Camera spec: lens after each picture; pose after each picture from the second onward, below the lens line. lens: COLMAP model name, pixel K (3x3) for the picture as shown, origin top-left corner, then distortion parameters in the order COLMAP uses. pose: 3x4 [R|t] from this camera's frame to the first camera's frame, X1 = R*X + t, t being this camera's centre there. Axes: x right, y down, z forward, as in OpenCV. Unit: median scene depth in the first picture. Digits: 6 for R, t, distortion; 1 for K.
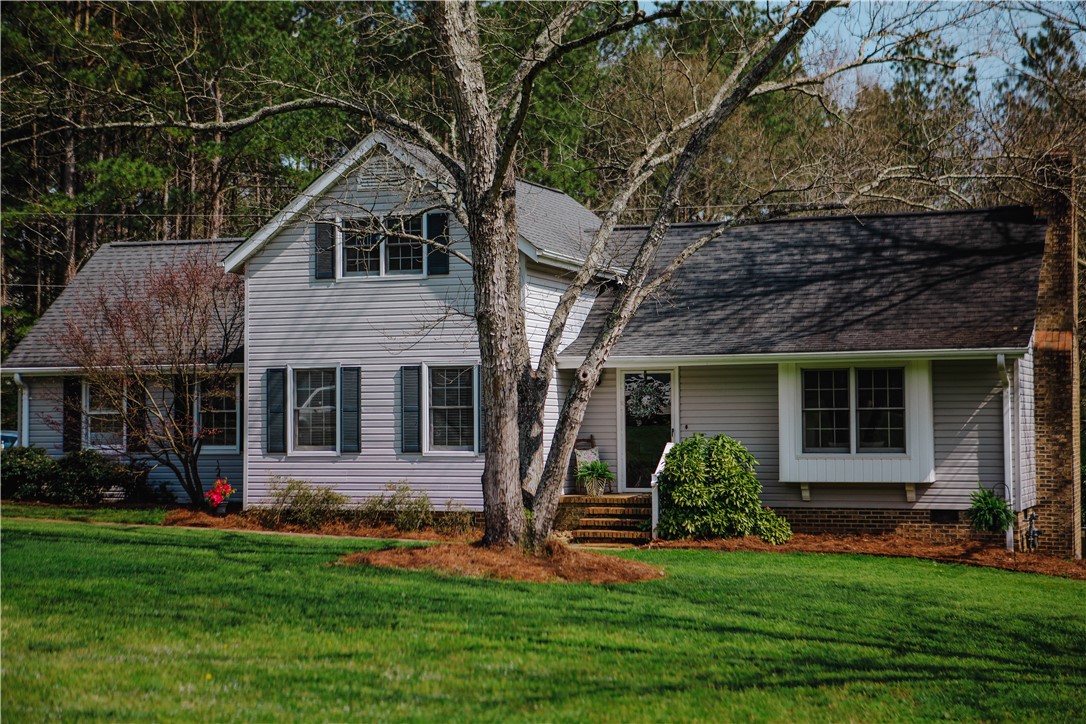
lens RADIAL K [[1978.7, 0, 544.3], [0, 1978.7, 361.0], [0, 0, 1]] dist [0.125646, 0.000000]
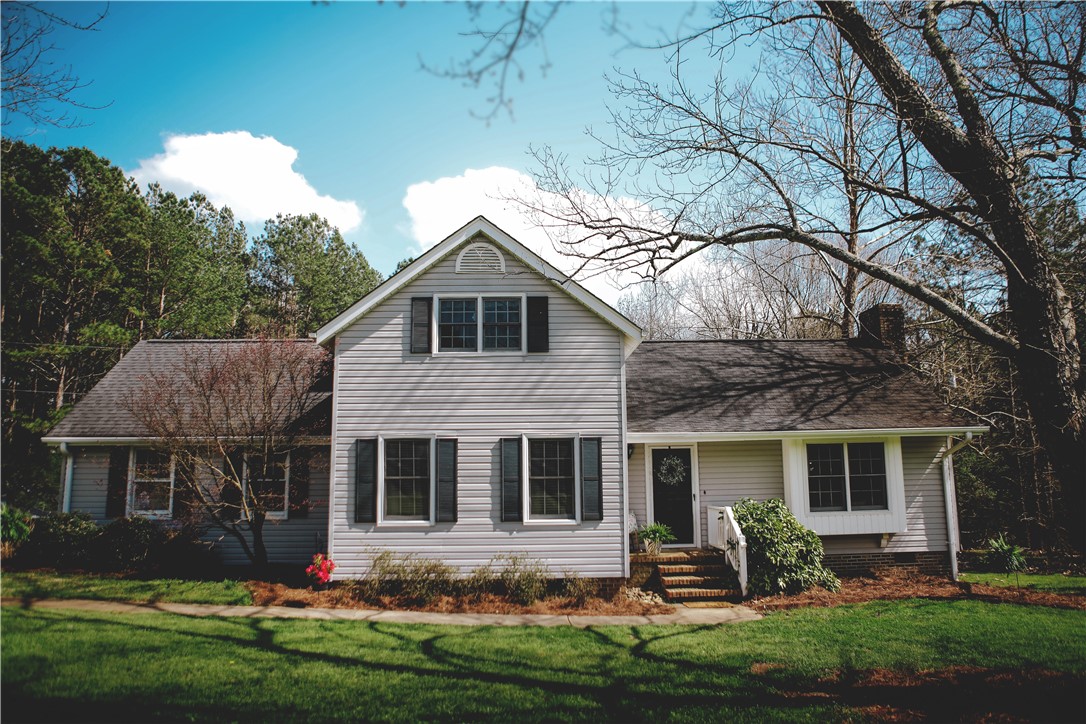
lens RADIAL K [[738.4, 0, 540.7], [0, 738.4, 359.4], [0, 0, 1]] dist [-0.065875, 0.001480]
pose [[0.925409, 0.054760, 0.374992, -0.199917], [-0.005475, 0.991334, -0.131253, 0.012414], [-0.378929, 0.119409, 0.917689, 0.625808]]
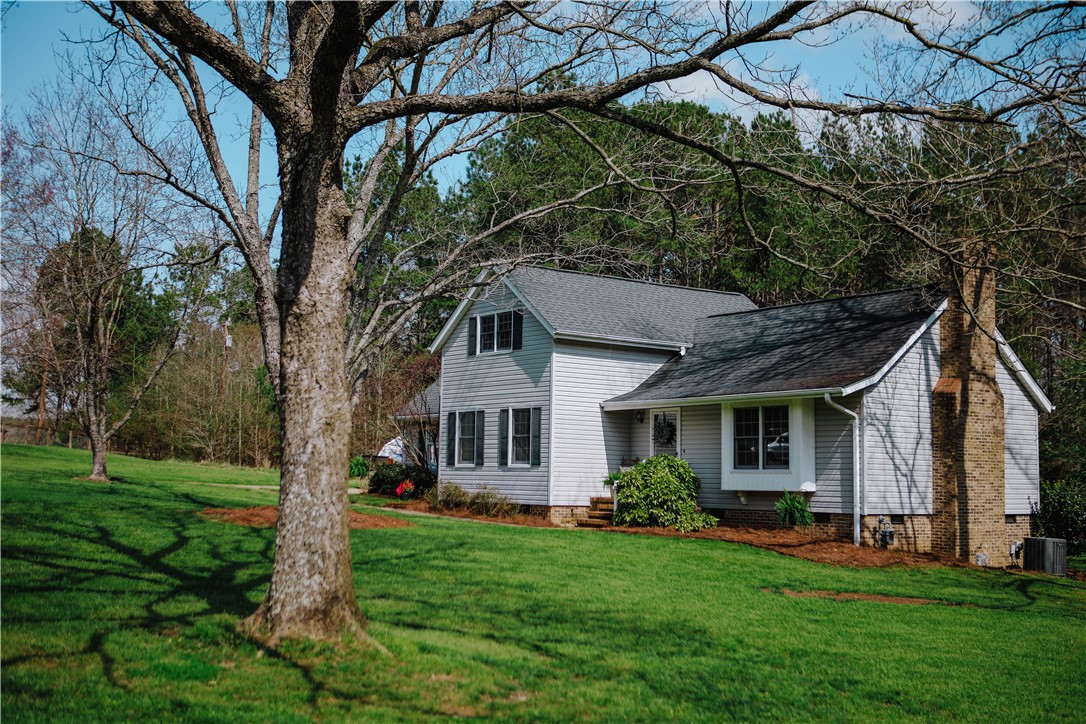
lens RADIAL K [[1319.0, 0, 542.8], [0, 1319.0, 360.7], [0, 0, 1]] dist [-0.012800, 0.000000]
pose [[0.836251, -0.030214, -0.547514, 0.517494], [-0.003855, 0.998132, -0.060968, 0.027267], [0.548333, 0.053096, 0.834573, 0.156321]]
